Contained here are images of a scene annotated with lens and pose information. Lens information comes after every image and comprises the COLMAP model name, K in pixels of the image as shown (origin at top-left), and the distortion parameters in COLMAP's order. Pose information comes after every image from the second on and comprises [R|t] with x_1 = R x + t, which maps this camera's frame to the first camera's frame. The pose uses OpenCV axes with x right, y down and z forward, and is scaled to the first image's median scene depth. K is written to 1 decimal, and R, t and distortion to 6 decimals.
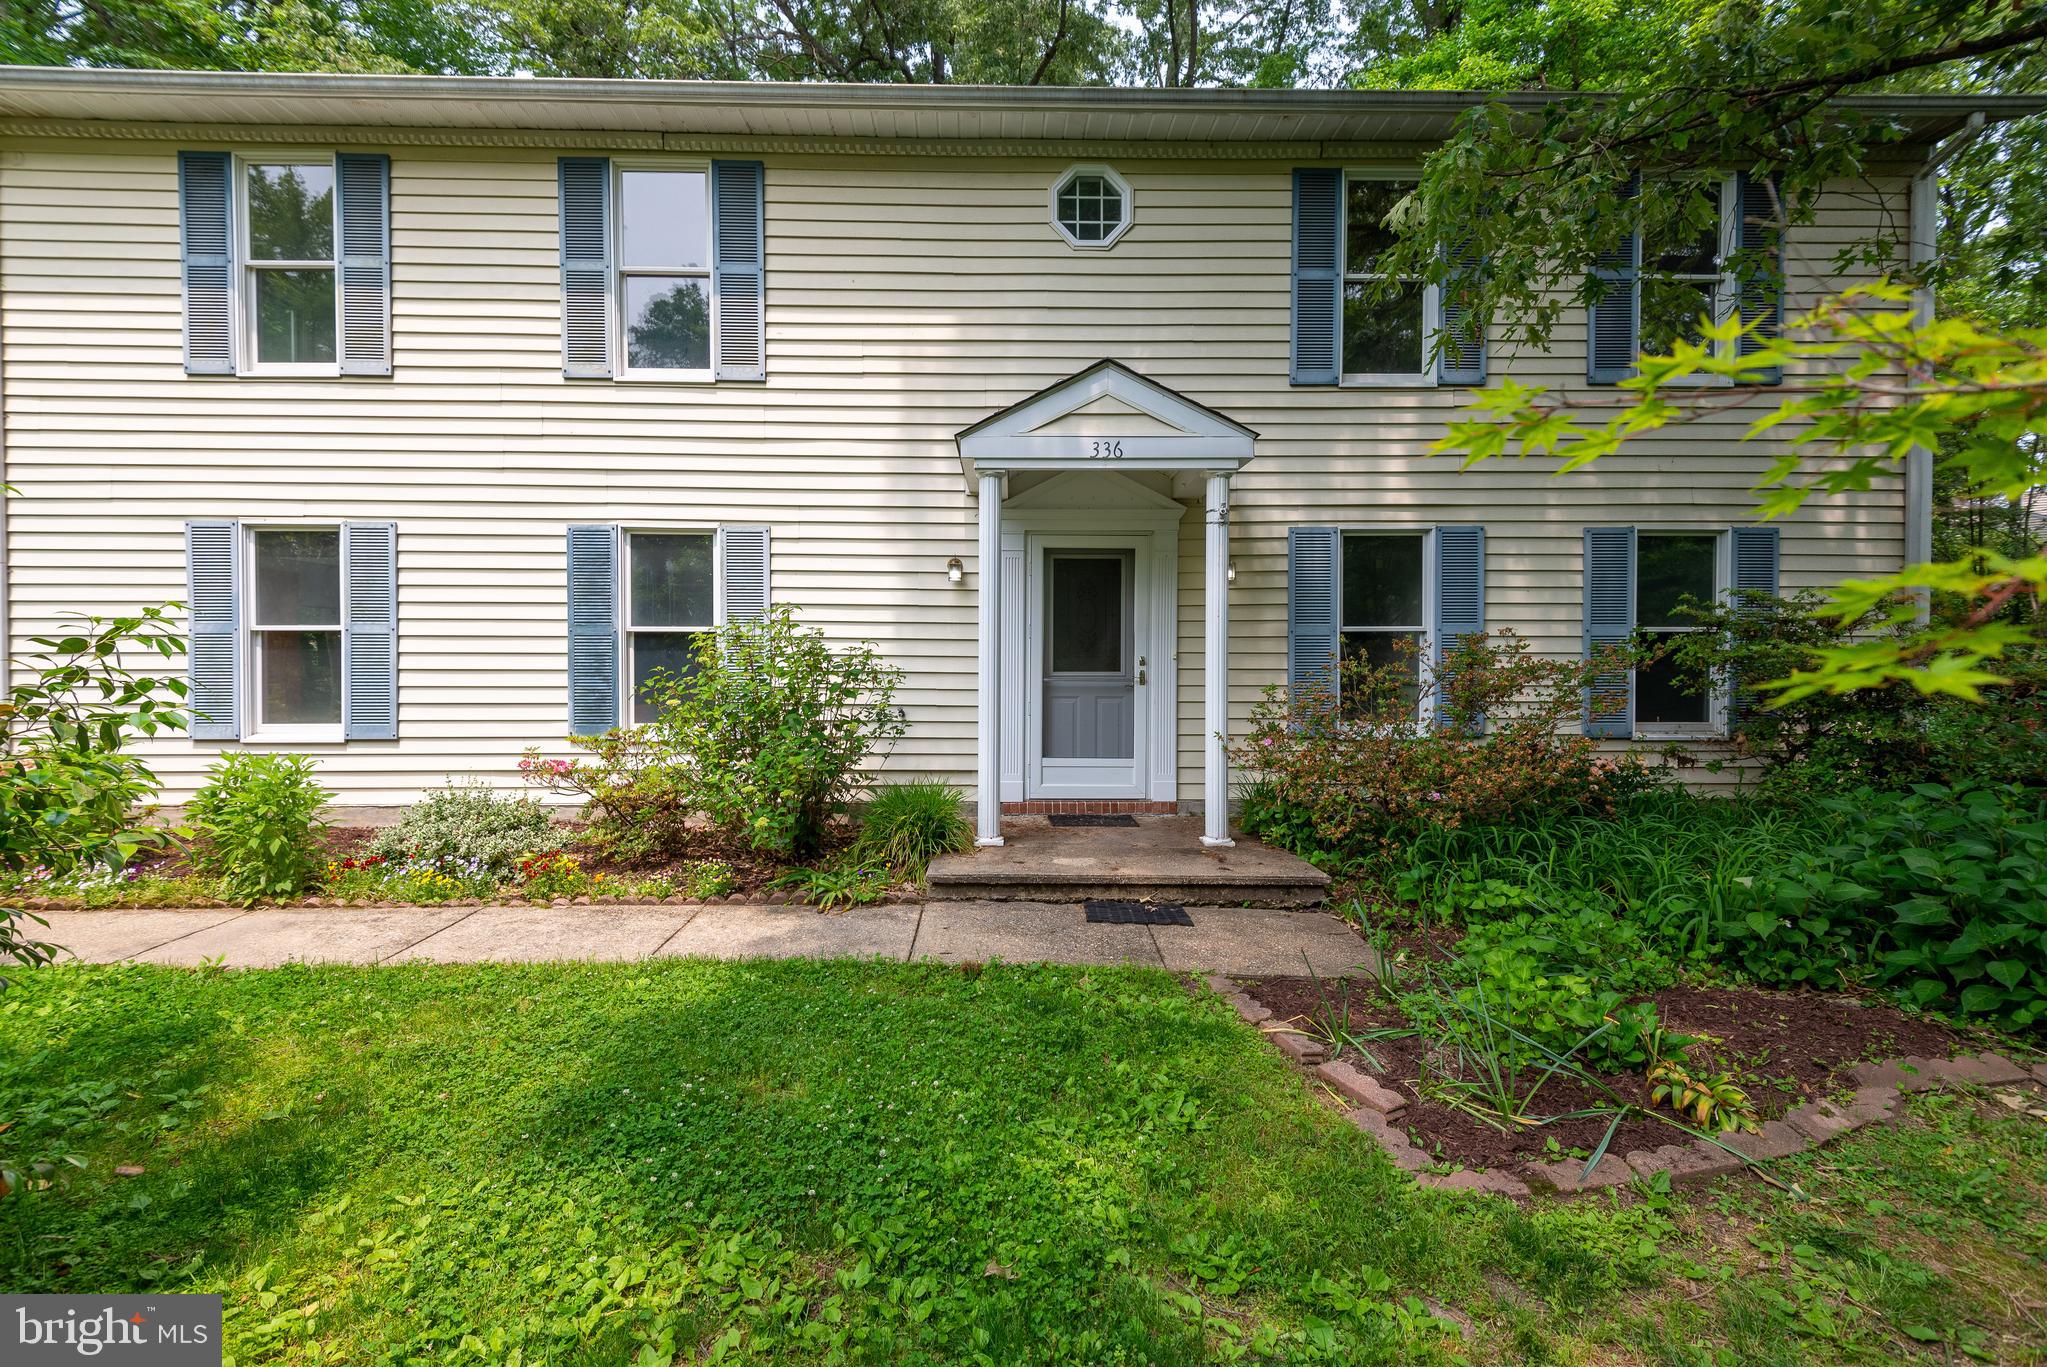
lens RADIAL K [[903.2, 0, 1023.5], [0, 903.2, 683.5], [0, 0, 1]] dist [0.018314, -0.000163]
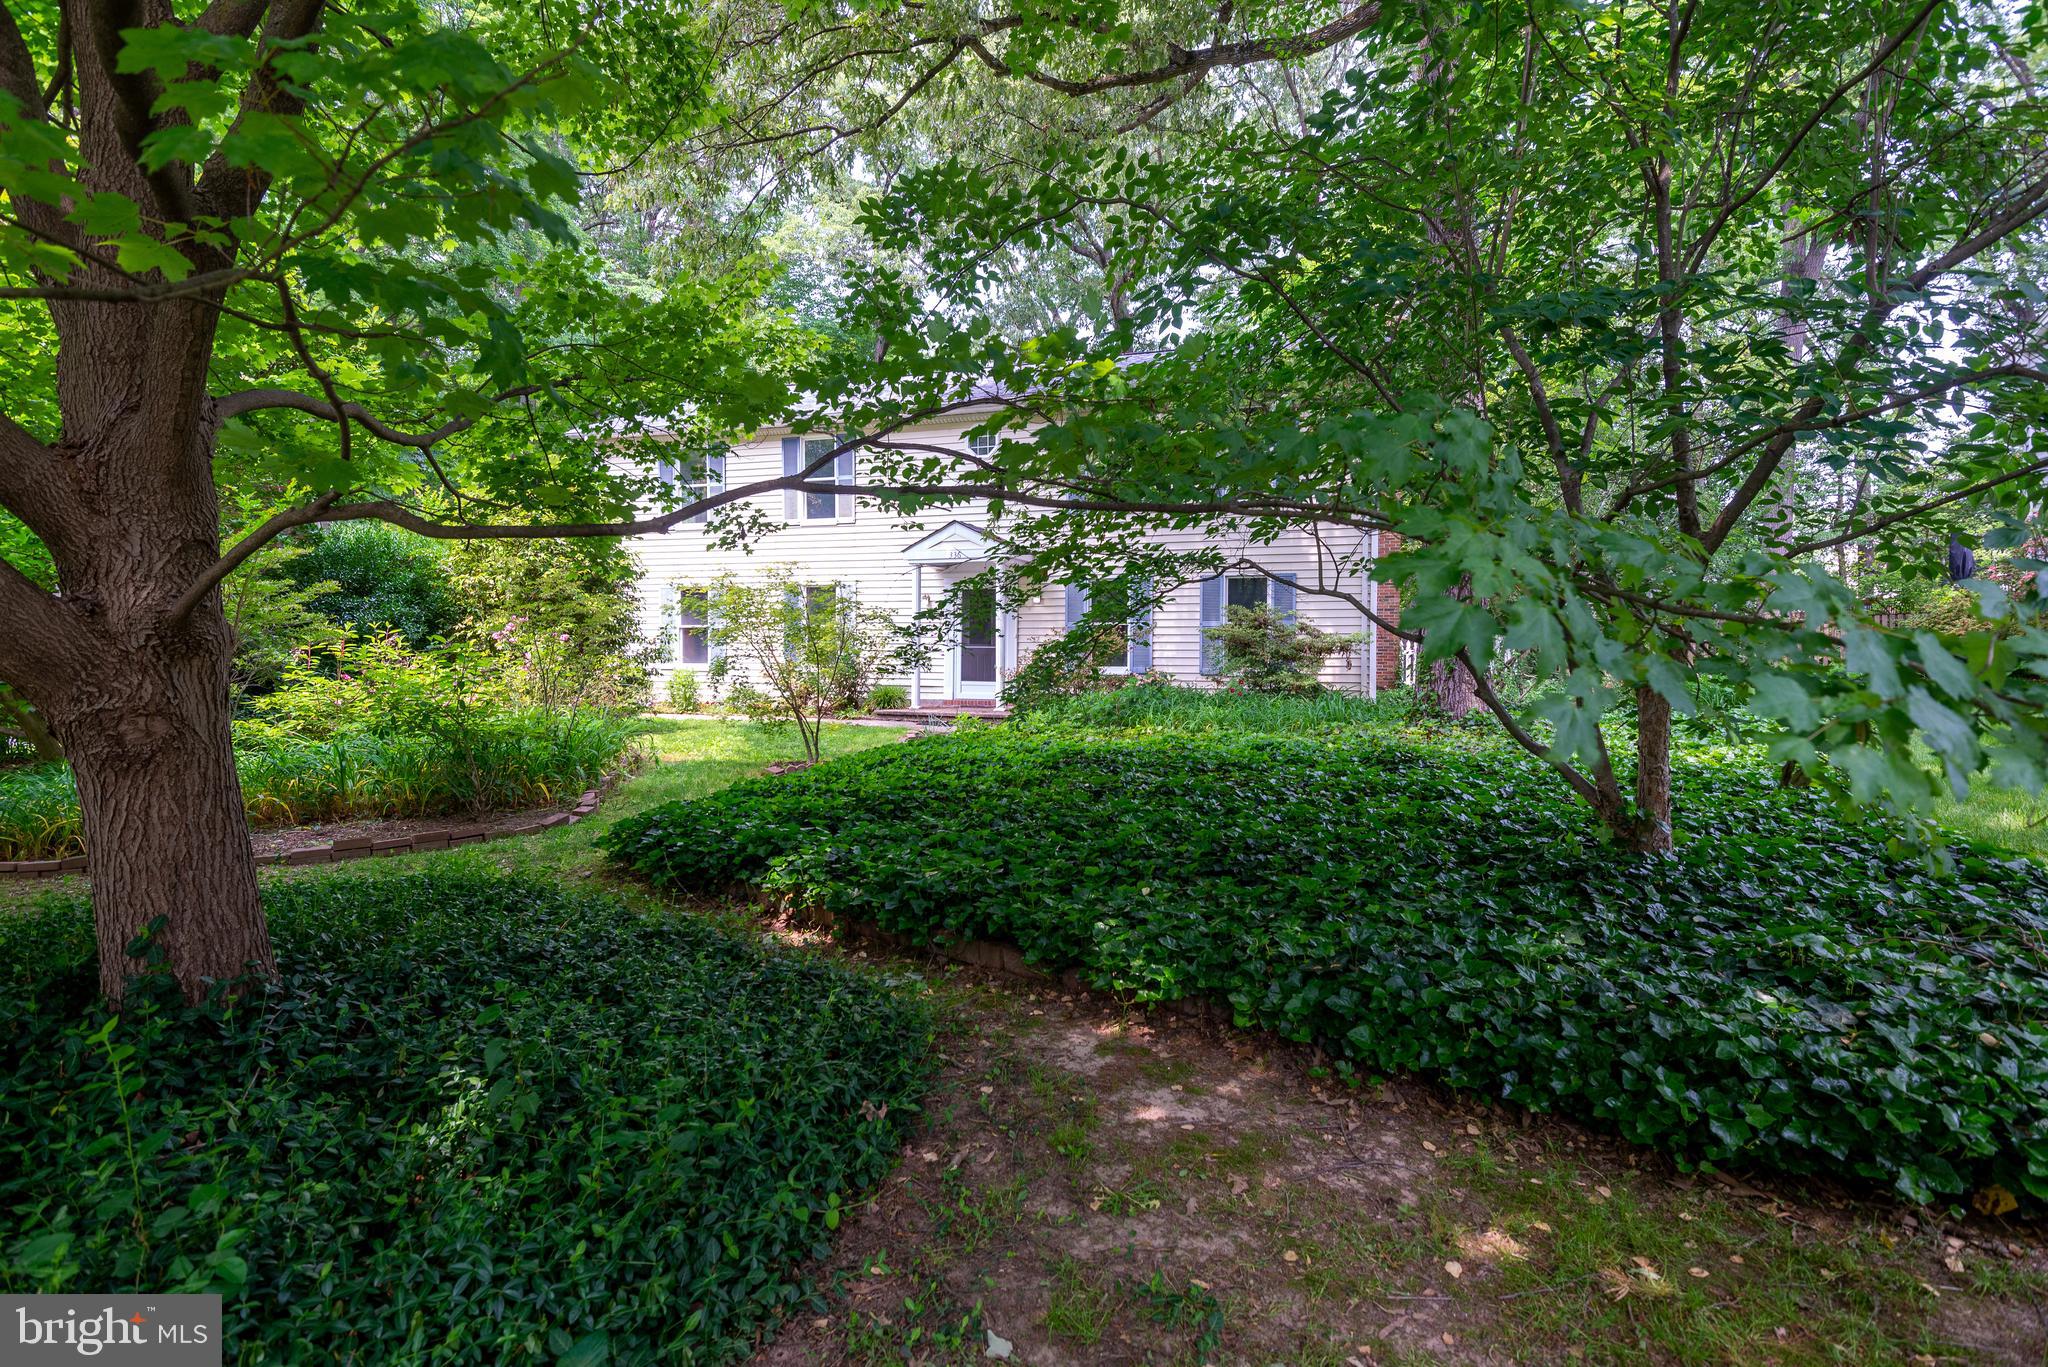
lens RADIAL K [[1015.8, 0, 1024.0], [0, 1015.8, 683.5], [0, 0, 1]] dist [-0.004084, -0.001454]
pose [[0.940468, 0.014106, -0.339589, 1.043284], [-0.013436, 0.999900, 0.004324, 0.075044], [0.339616, 0.000496, 0.940564, -1.360724]]
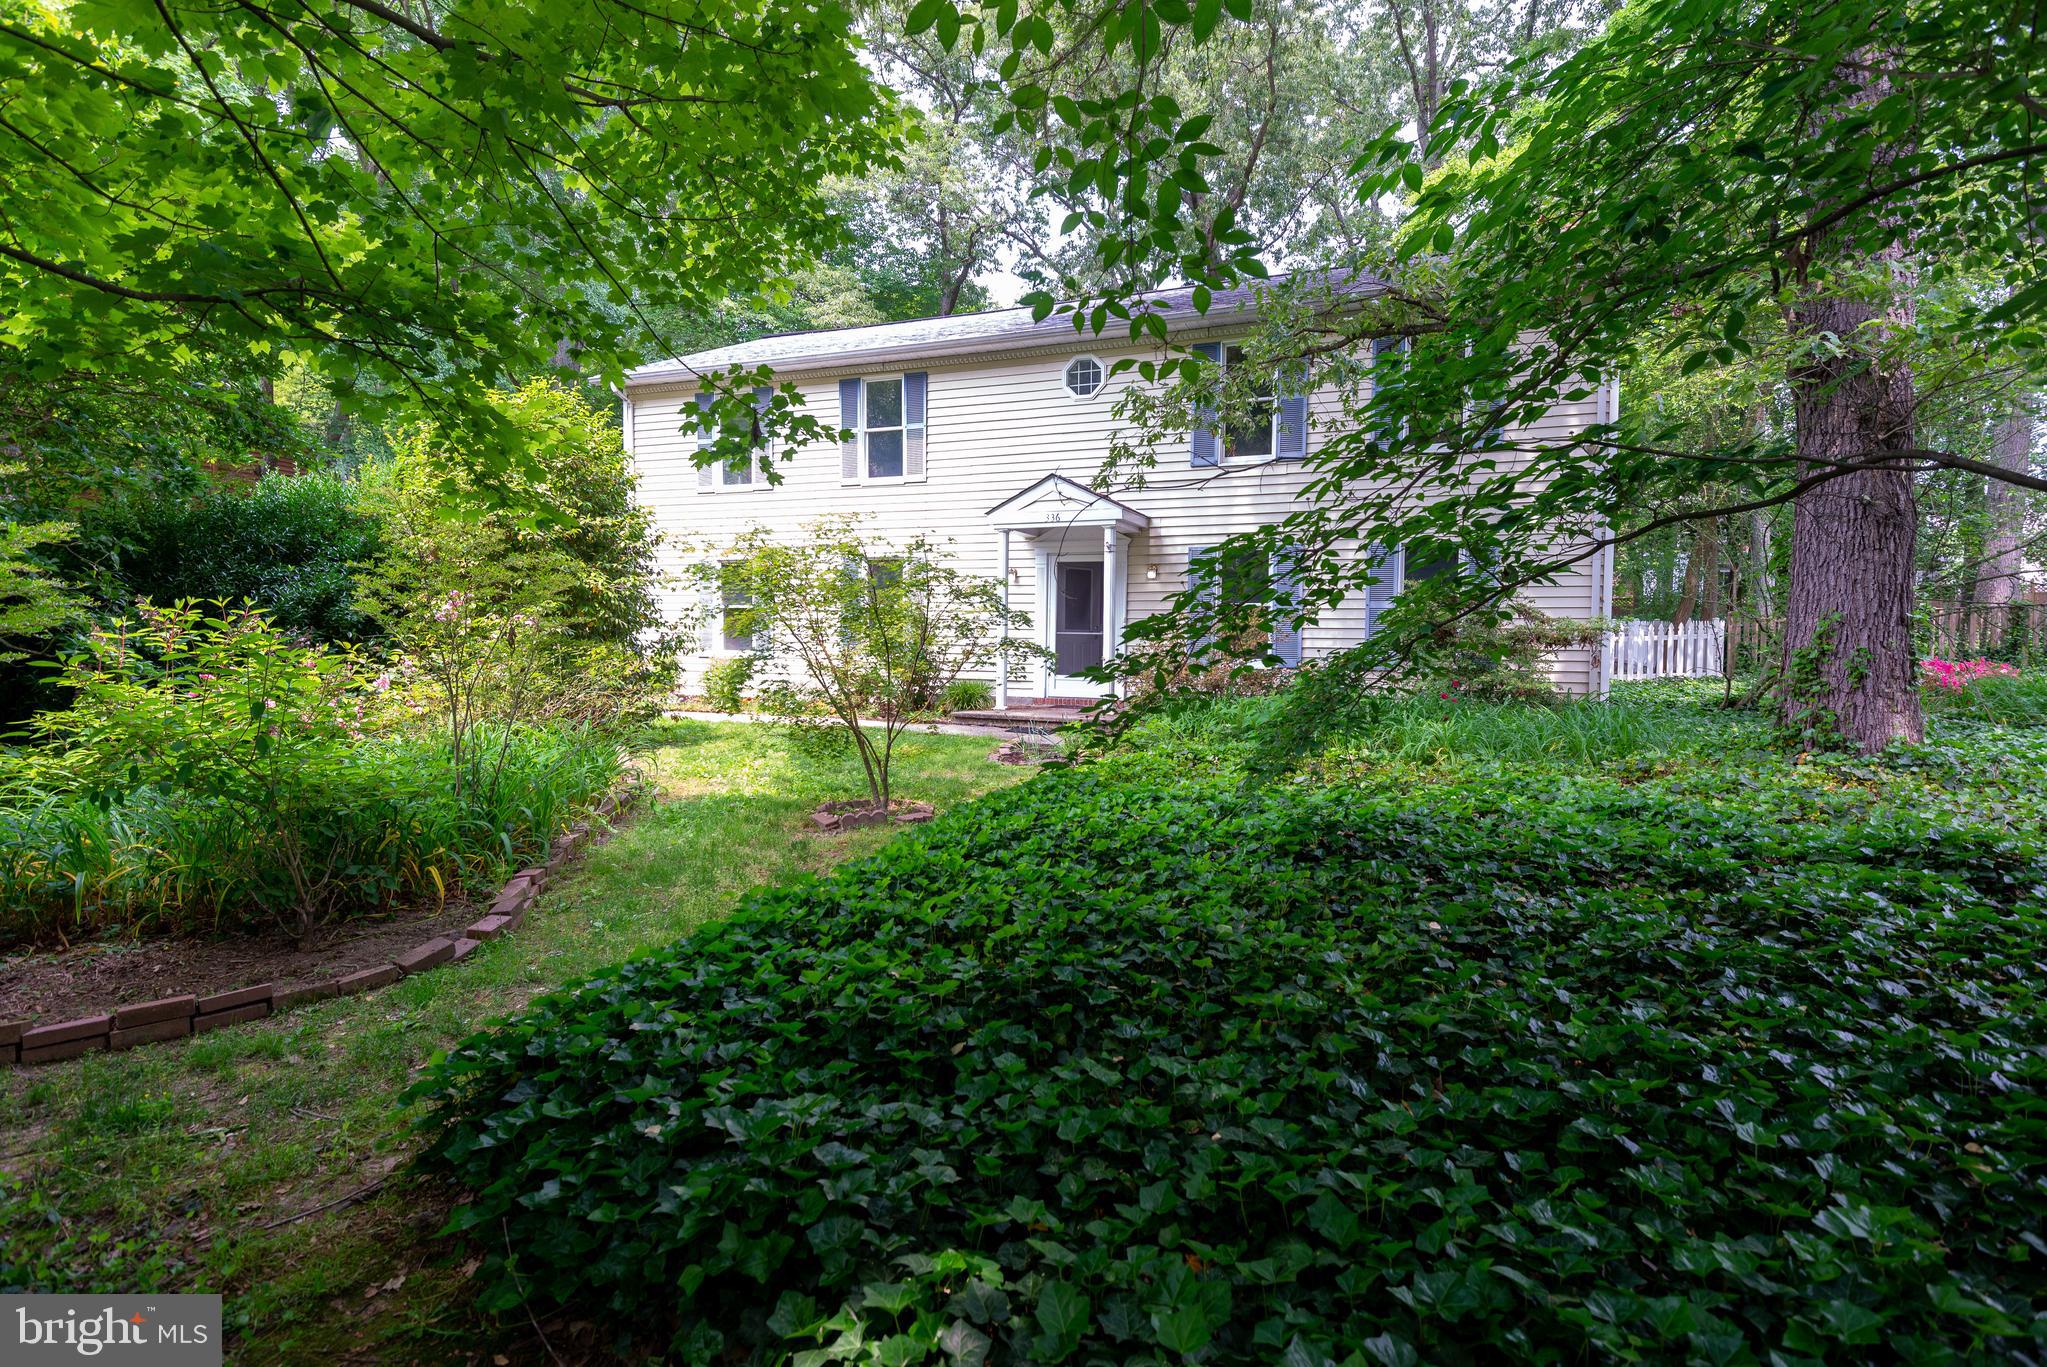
lens RADIAL K [[1015.3, 0, 1023.5], [0, 1015.3, 683.5], [0, 0, 1]] dist [-0.004084, -0.001454]
pose [[0.919658, 0.026551, -0.391822, 0.783145], [-0.018883, 0.999548, 0.023412, 0.052655], [0.392266, -0.014132, 0.919743, -0.954080]]
